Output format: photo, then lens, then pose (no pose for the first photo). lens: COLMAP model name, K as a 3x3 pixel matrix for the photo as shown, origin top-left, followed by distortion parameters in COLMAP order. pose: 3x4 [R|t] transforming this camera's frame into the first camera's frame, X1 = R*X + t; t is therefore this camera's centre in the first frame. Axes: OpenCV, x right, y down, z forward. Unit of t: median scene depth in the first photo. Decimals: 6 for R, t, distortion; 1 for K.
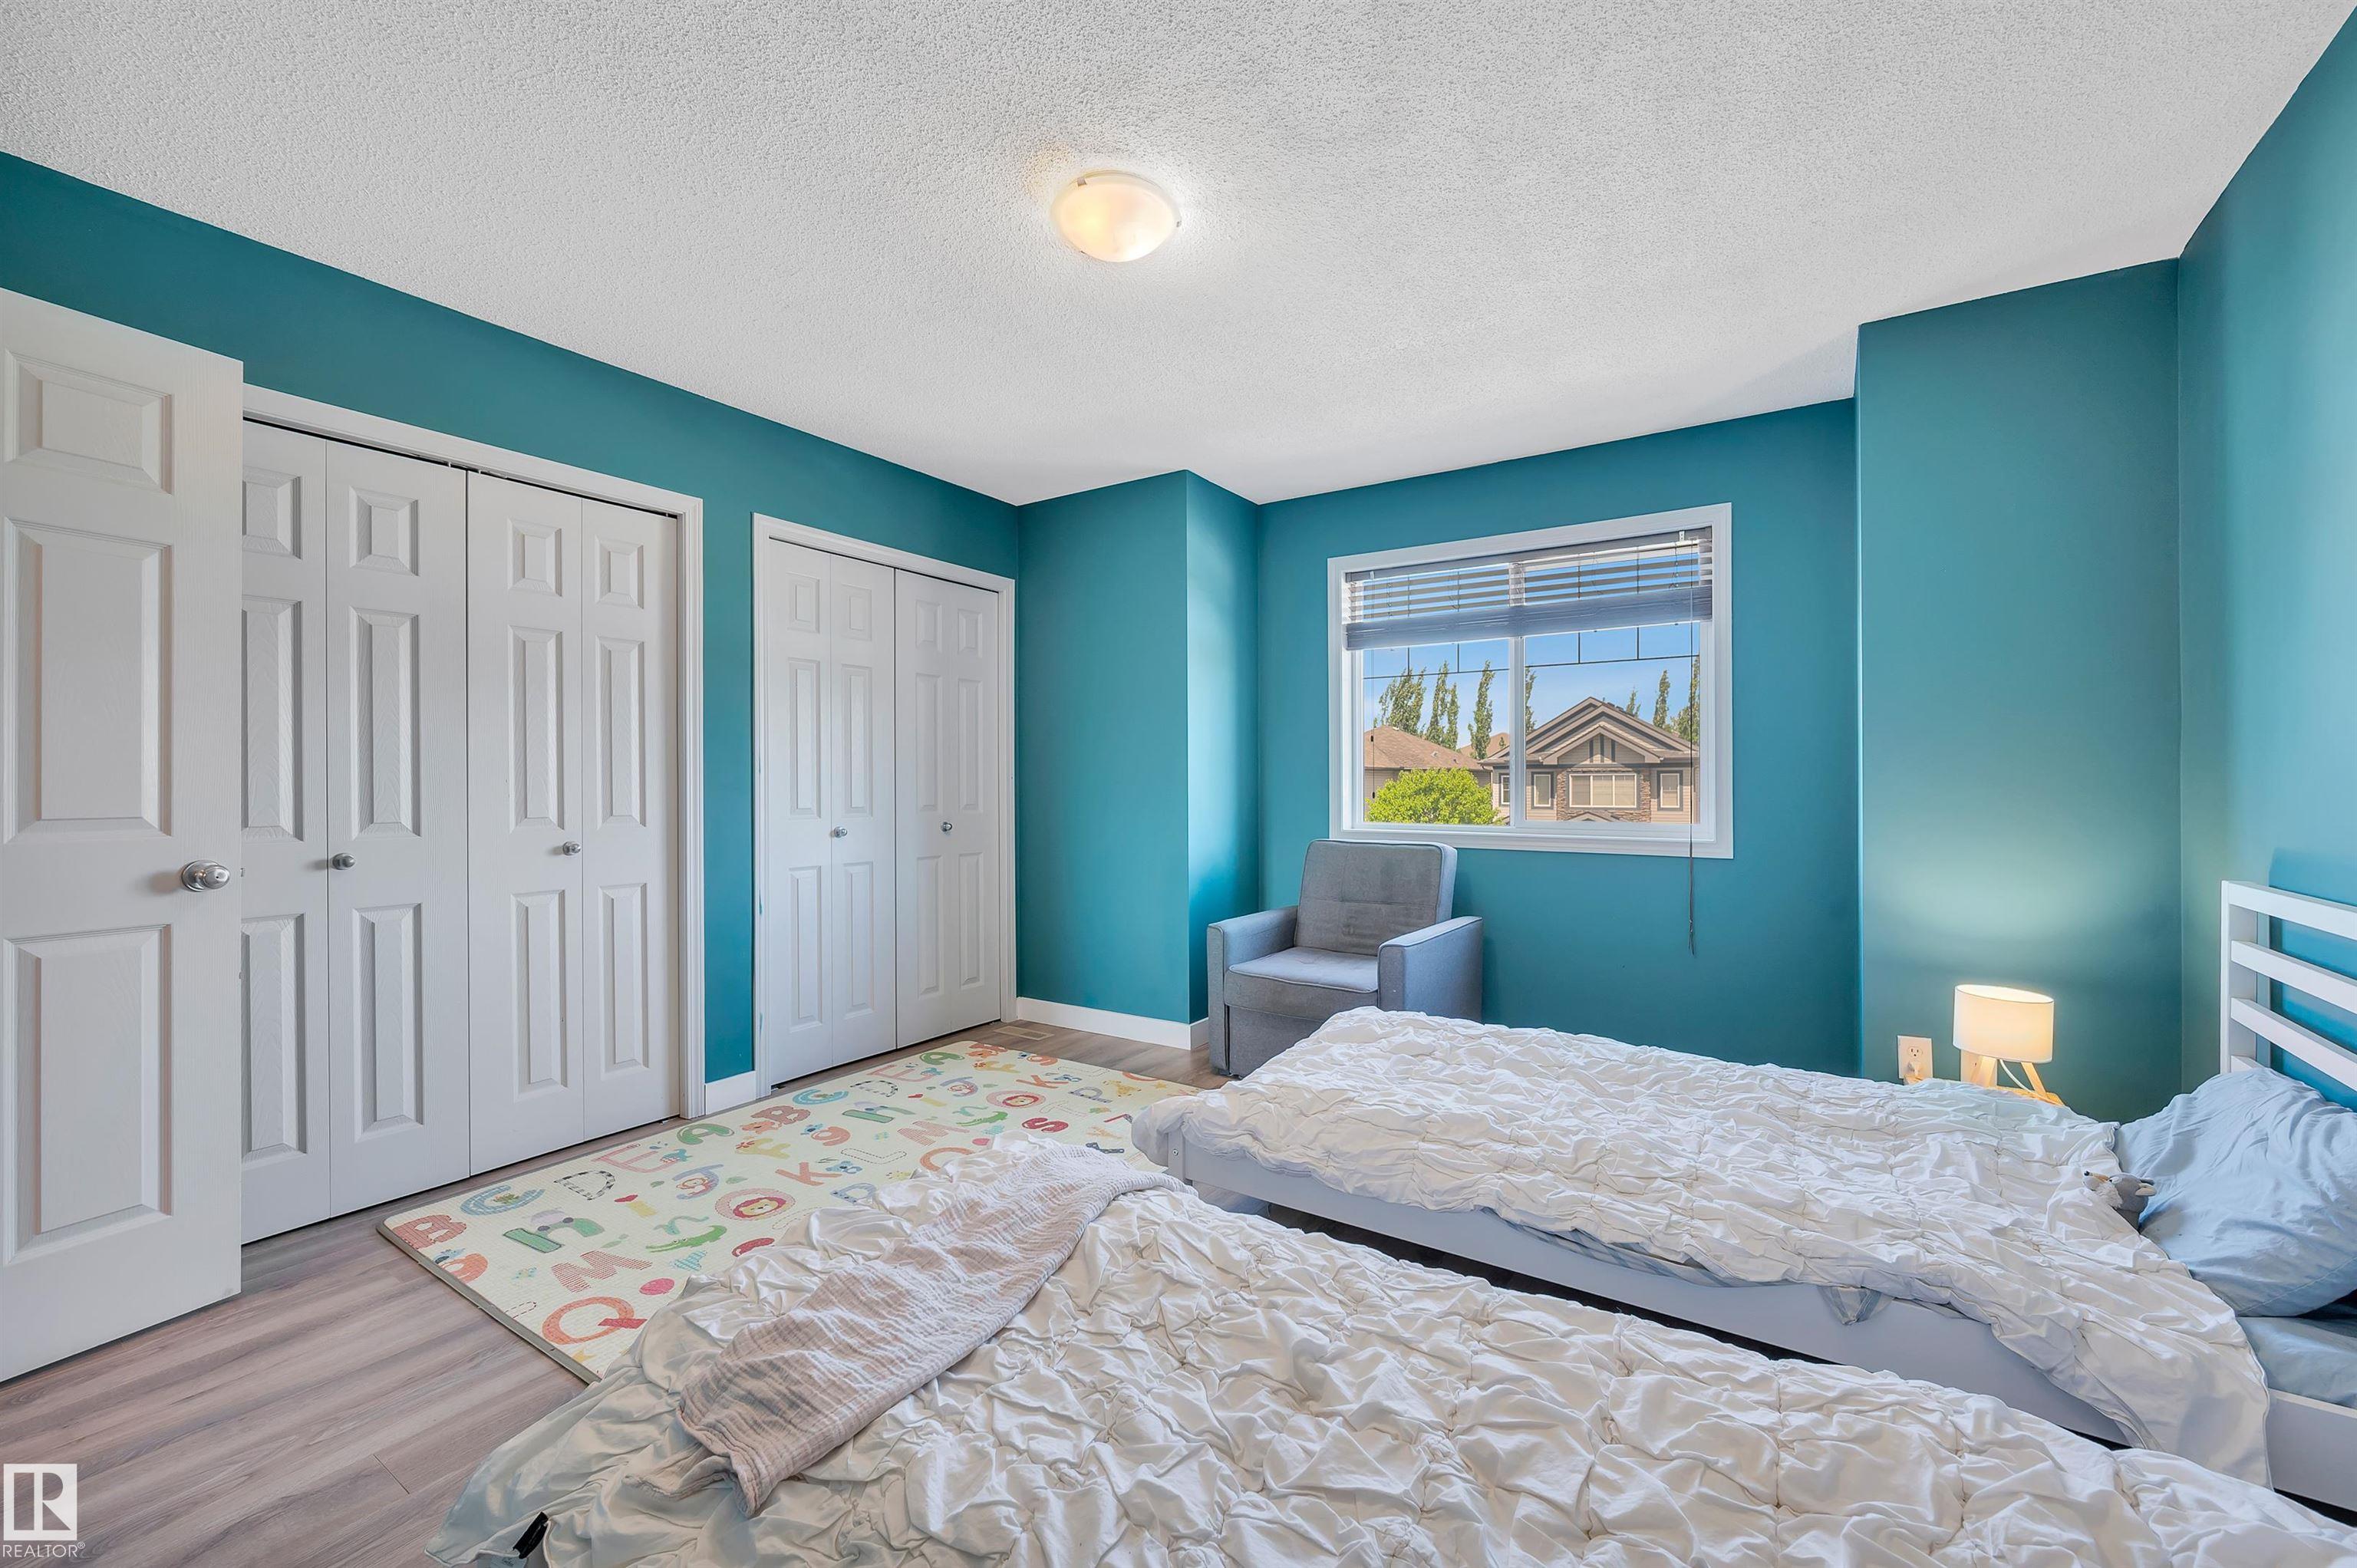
lens RADIAL K [[955.1, 0, 1198.9], [0, 955.1, 785.0], [0, 0, 1]] dist [0.000117, 0.000402]
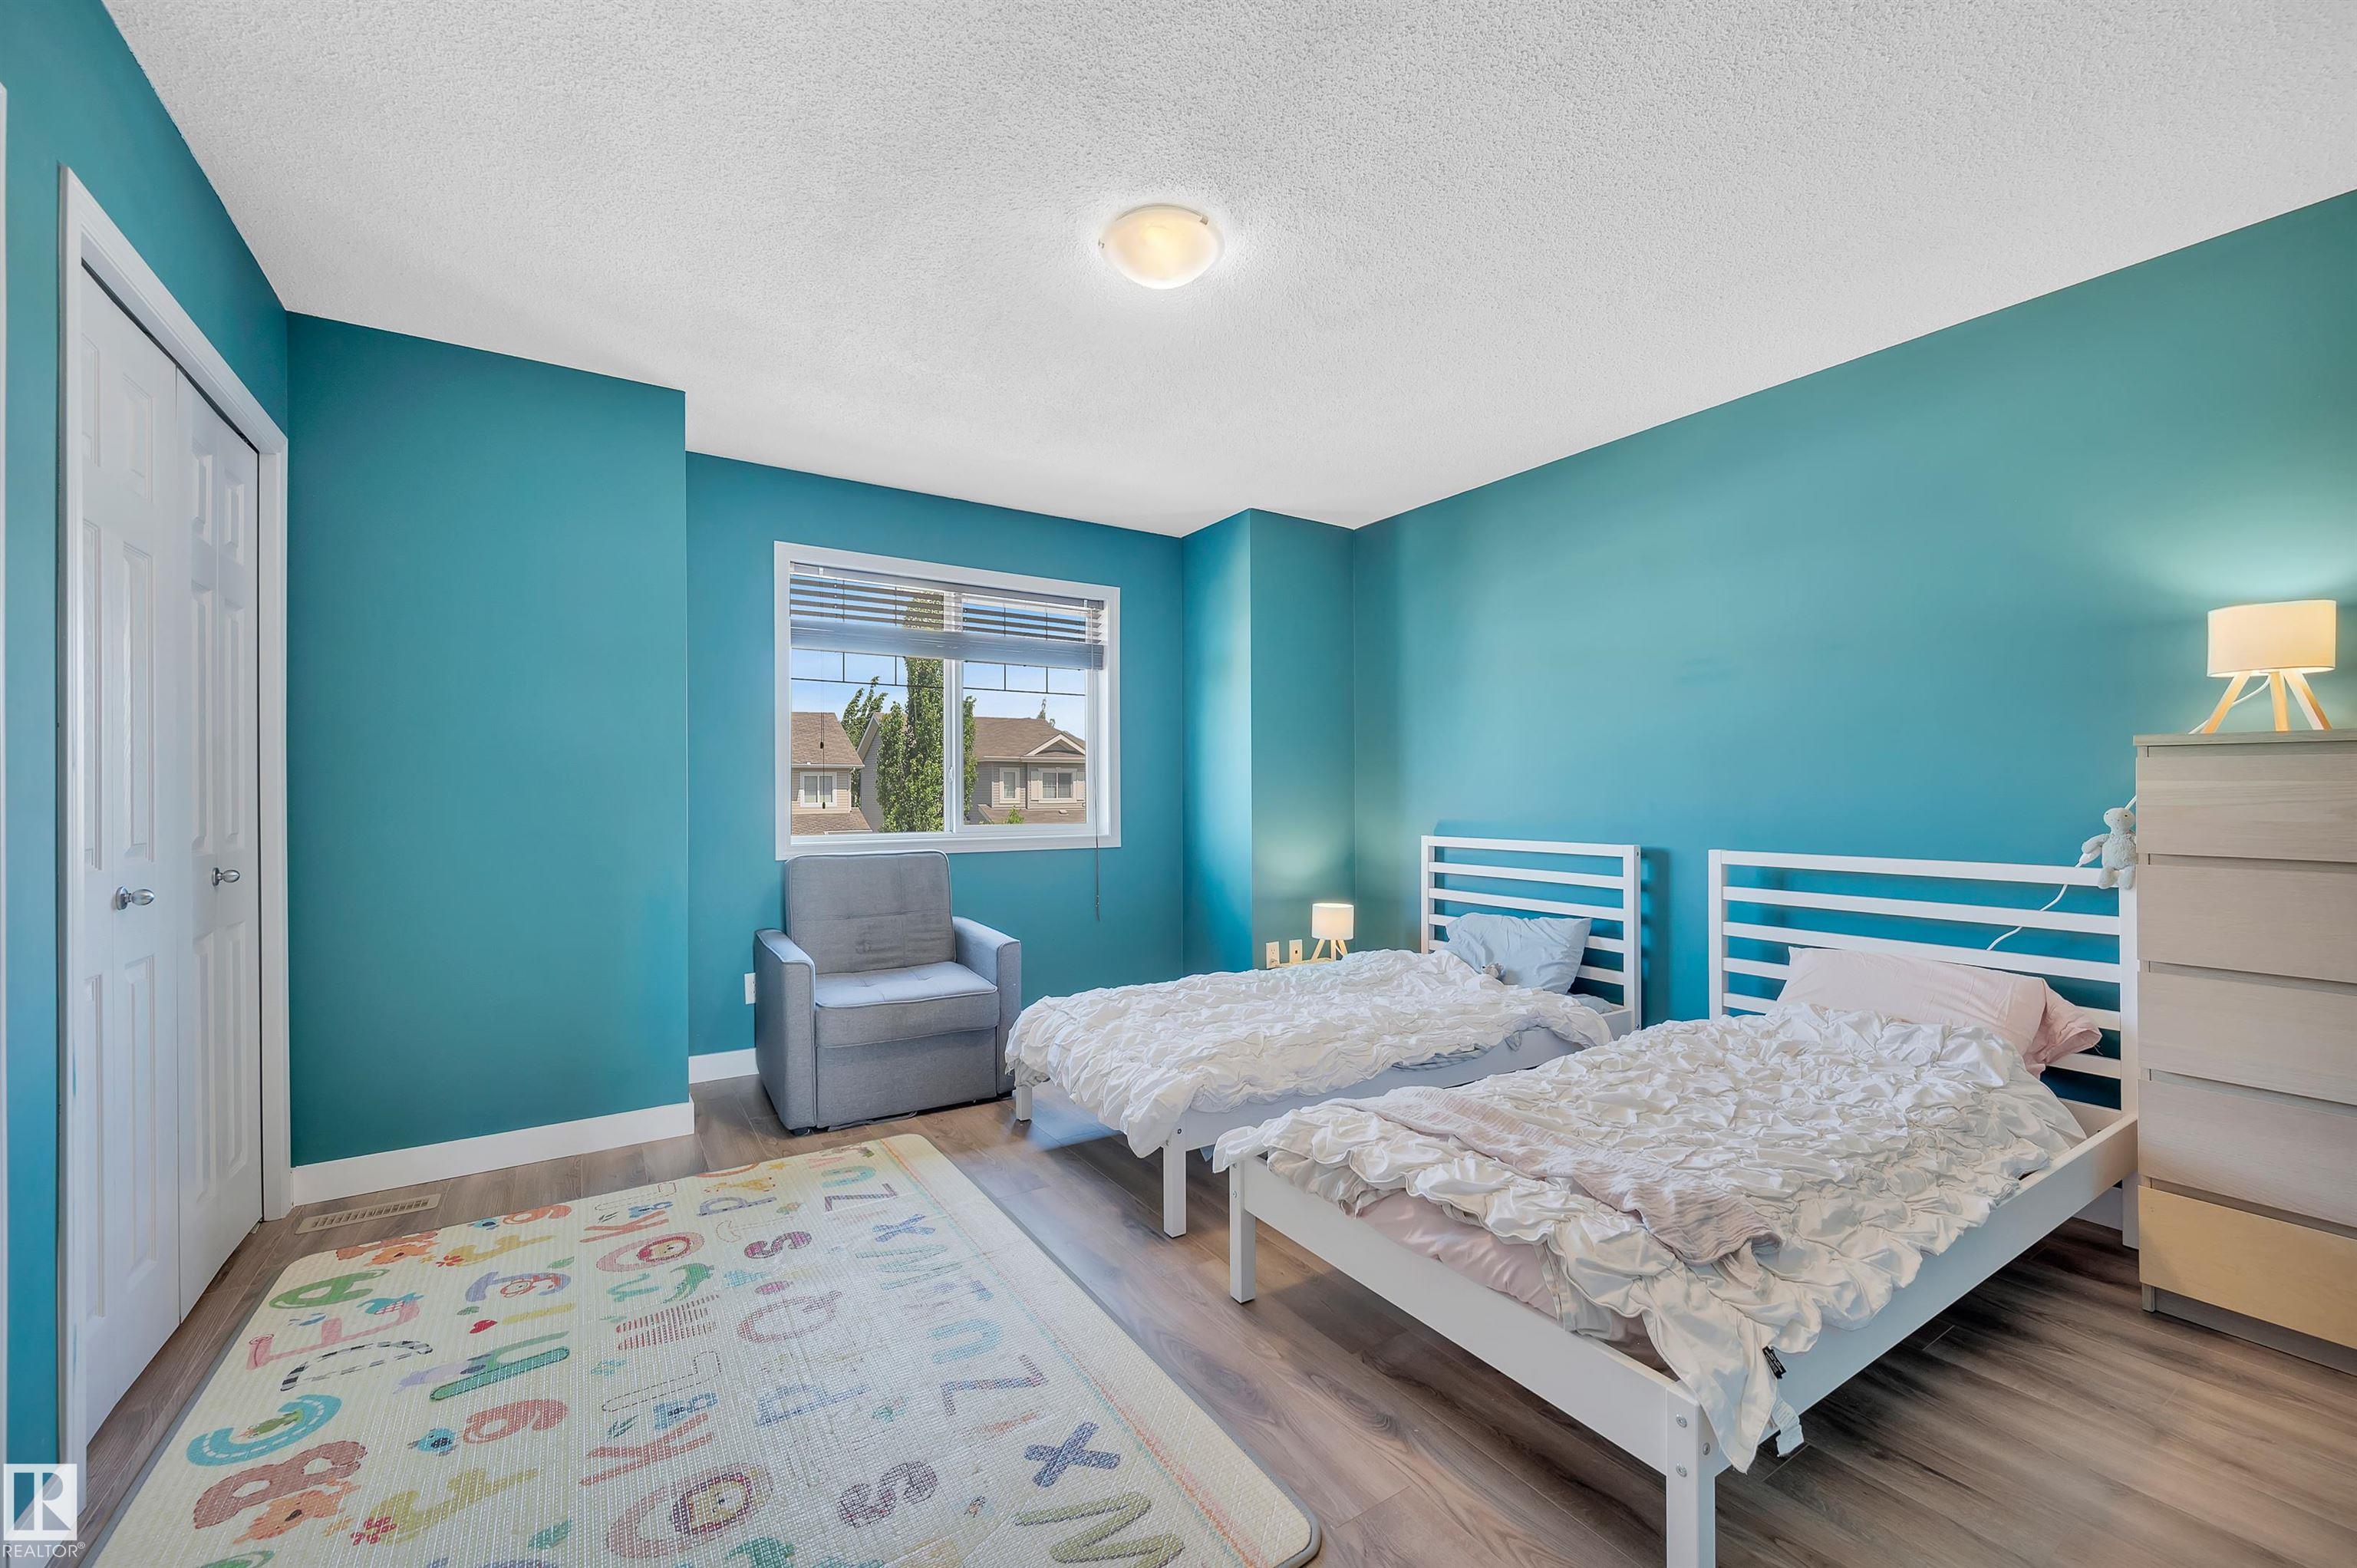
lens RADIAL K [[955.1, 0, 1195.8], [0, 955.1, 788.4], [0, 0, 1]] dist [0.000117, 0.000402]
pose [[0.391252, 0.002843, 0.920279, -0.639366], [0.006552, 0.999961, -0.005875, 0.001729], [-0.920260, 0.008328, 0.391218, 0.350299]]
